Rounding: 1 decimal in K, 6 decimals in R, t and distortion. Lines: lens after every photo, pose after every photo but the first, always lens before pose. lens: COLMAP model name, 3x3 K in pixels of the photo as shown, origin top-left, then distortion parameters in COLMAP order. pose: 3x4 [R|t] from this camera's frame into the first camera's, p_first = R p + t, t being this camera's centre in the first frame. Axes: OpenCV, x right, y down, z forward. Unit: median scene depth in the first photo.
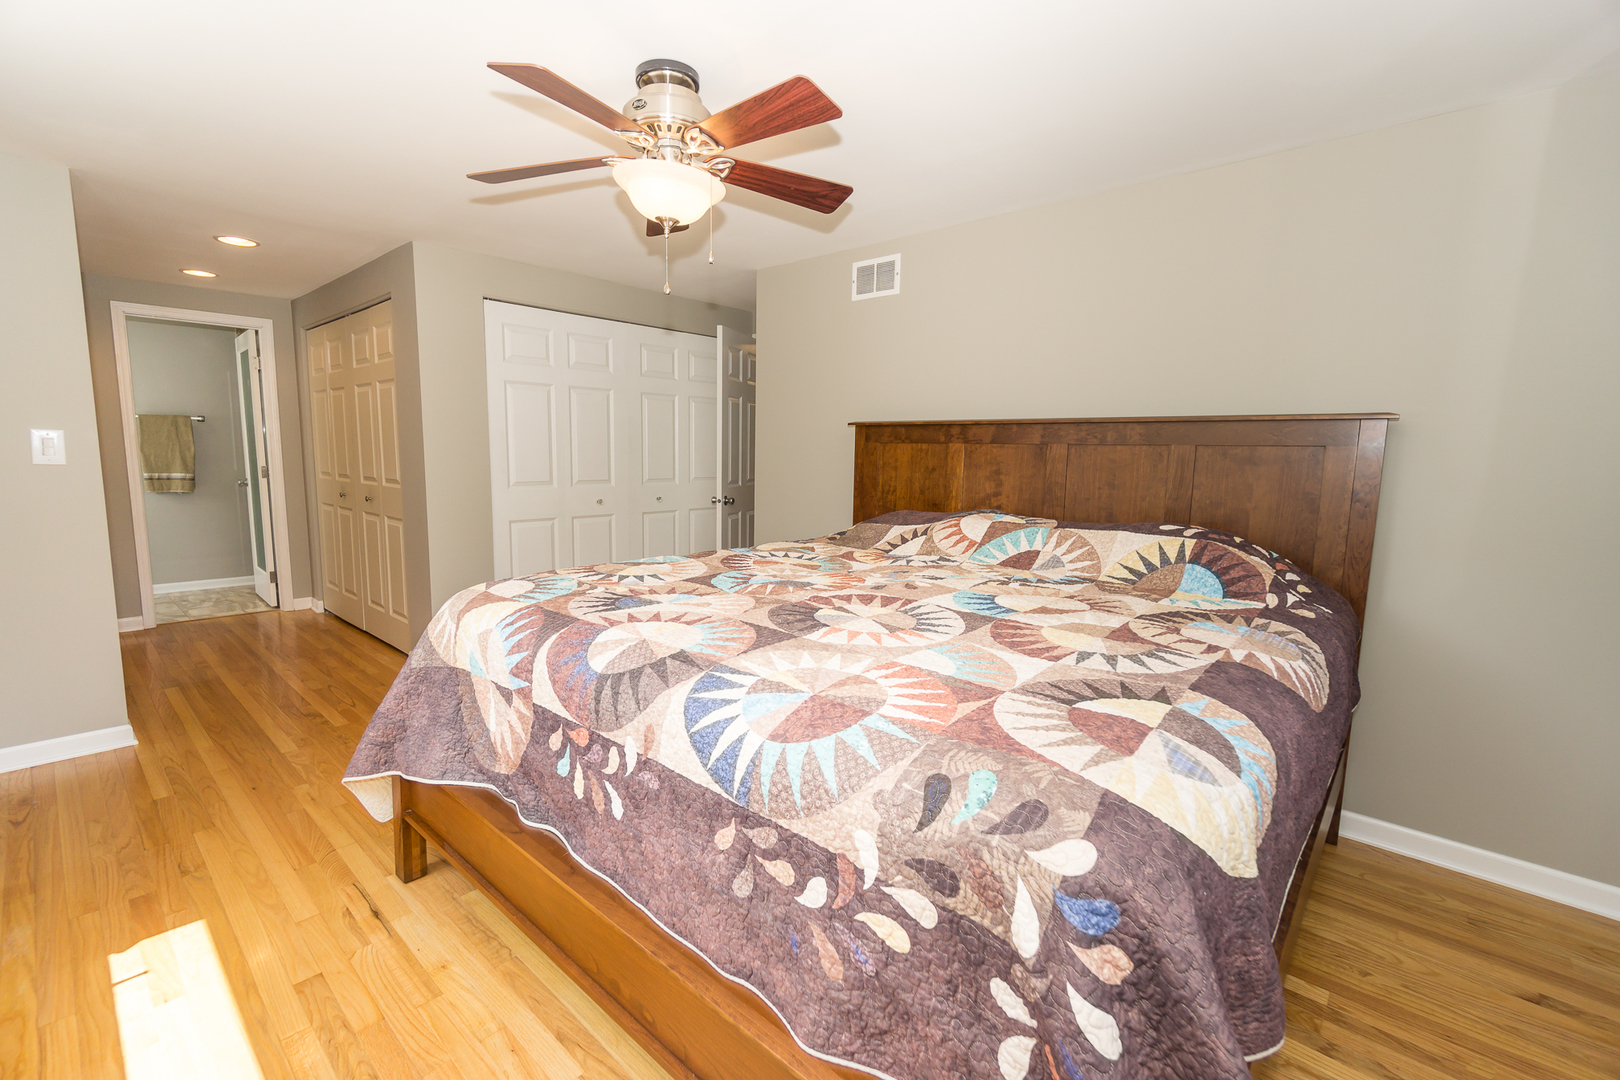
lens RADIAL K [[703.6, 0, 804.8], [0, 703.6, 539.2], [0, 0, 1]] dist [-0.006067, 0.001391]
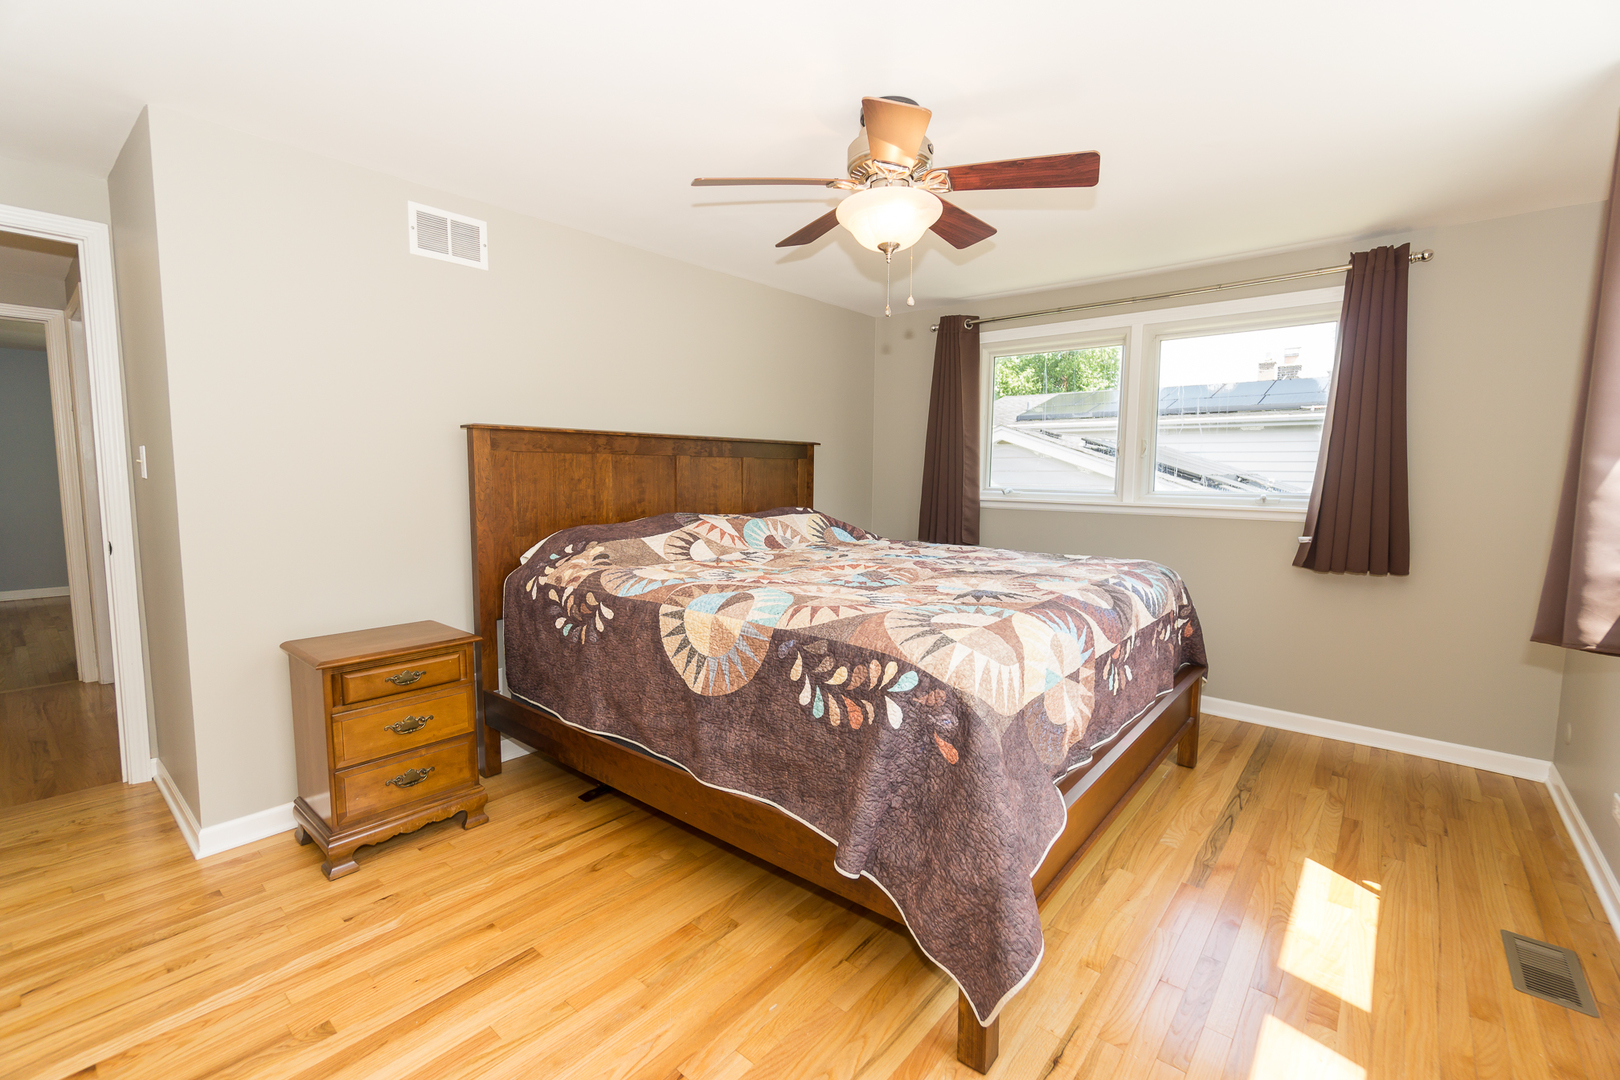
lens RADIAL K [[703.6, 0, 804.6], [0, 703.6, 539.2], [0, 0, 1]] dist [-0.006067, 0.001391]
pose [[-0.029227, -0.117279, 0.992669, -0.790985], [0.117150, 0.985847, 0.119922, -0.101253], [-0.992684, 0.119796, -0.015074, 0.735409]]
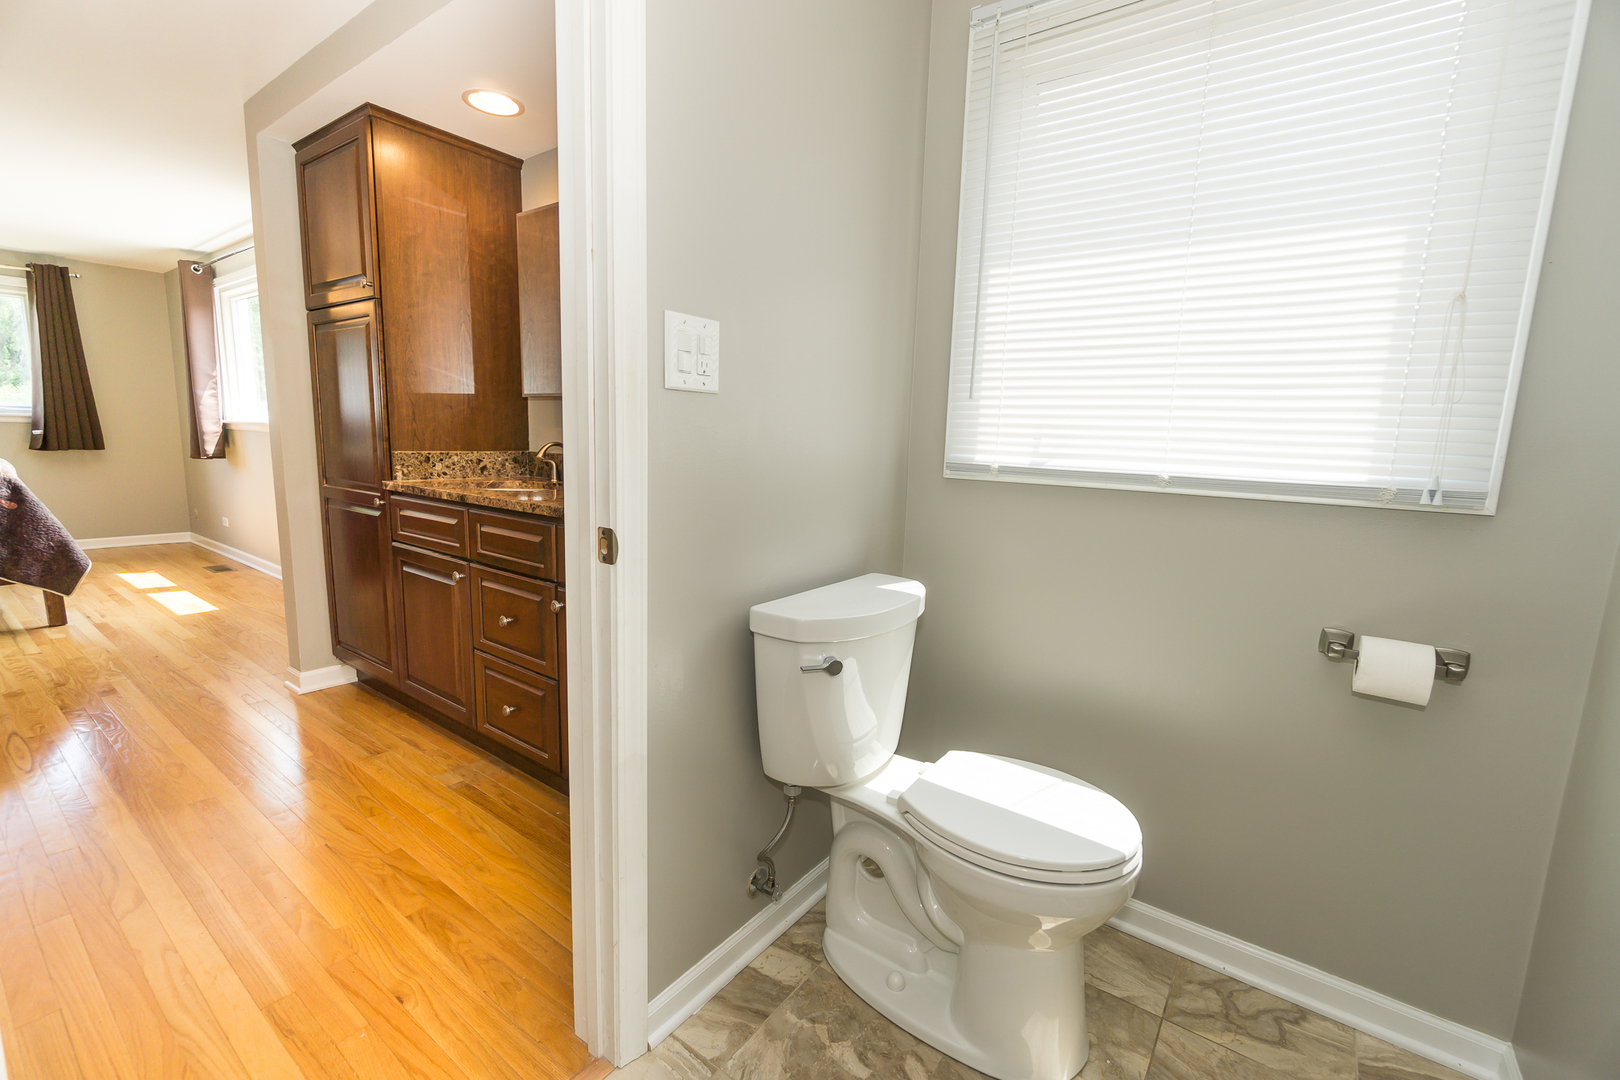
lens RADIAL K [[703.6, 0, 812.5], [0, 703.6, 540.7], [0, 0, 1]] dist [-0.006067, 0.001391]
pose [[-0.994217, -0.033822, -0.101923, -1.570278], [-0.060608, 0.960226, 0.272568, -0.227342], [0.088651, 0.277169, -0.956723, 1.964300]]
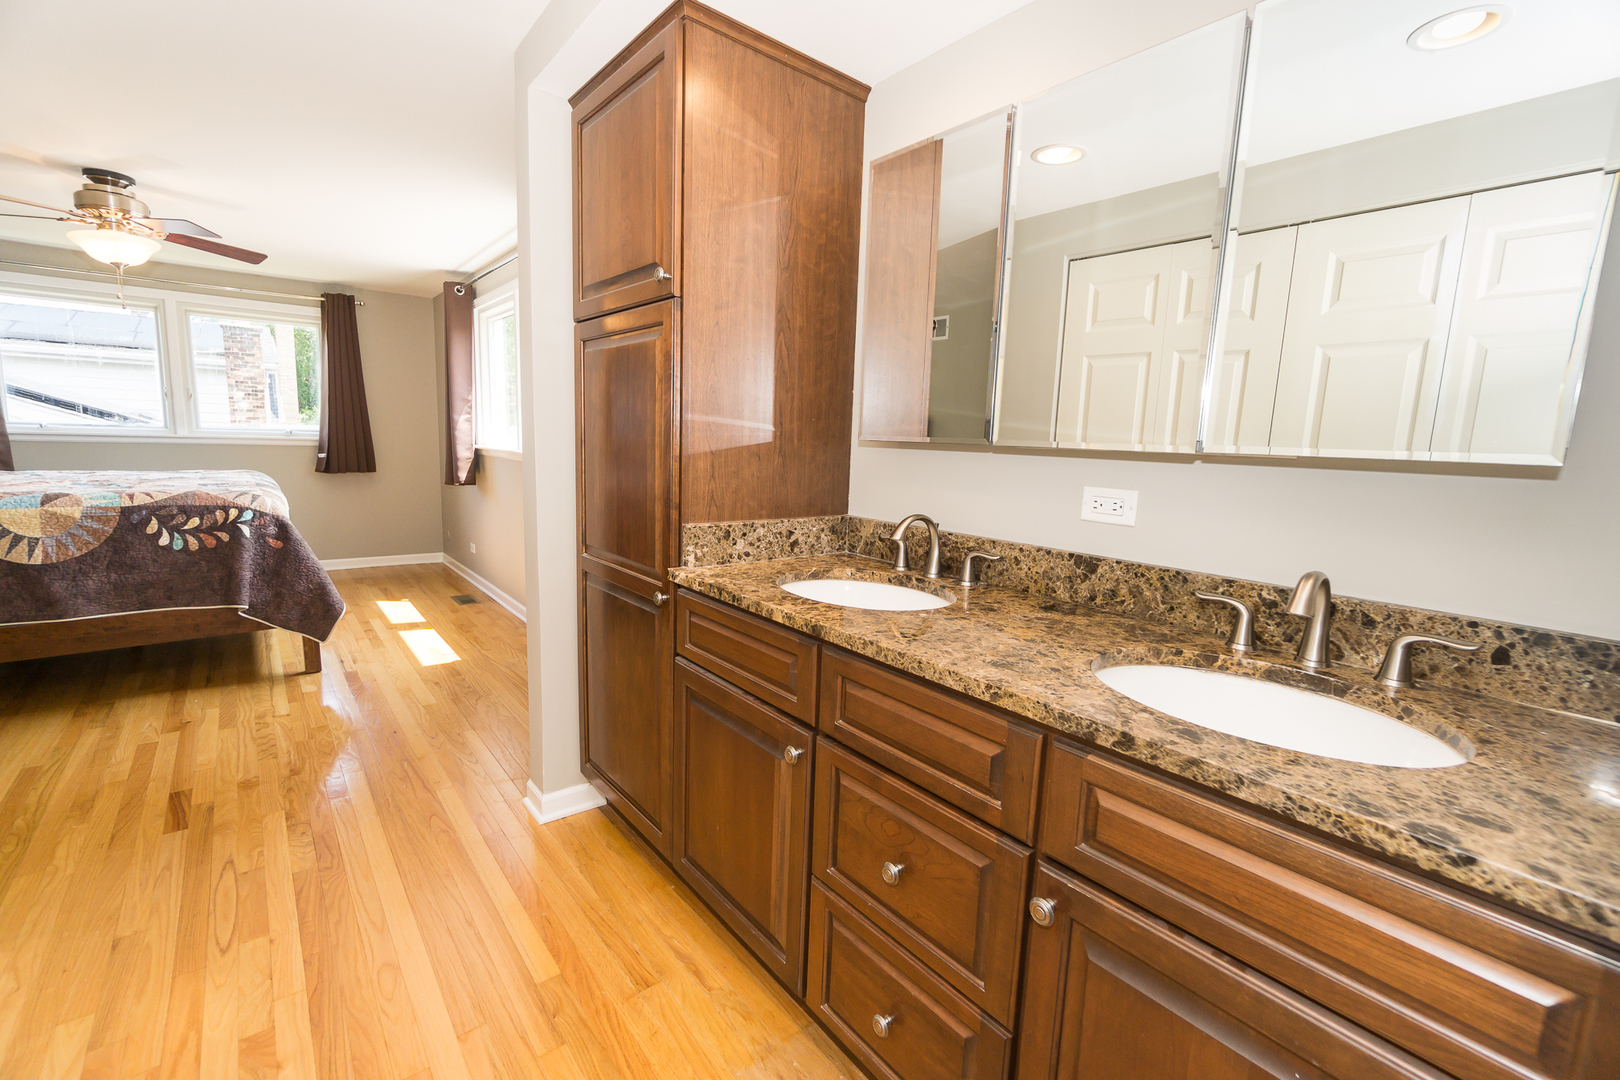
lens RADIAL K [[703.6, 0, 809.9], [0, 703.6, 541.0], [0, 0, 1]] dist [-0.006067, 0.001391]
pose [[-0.985773, -0.076024, 0.149910, -1.329604], [-0.032961, 0.961984, 0.271108, -0.213545], [-0.164821, 0.262310, -0.950804, 1.596694]]
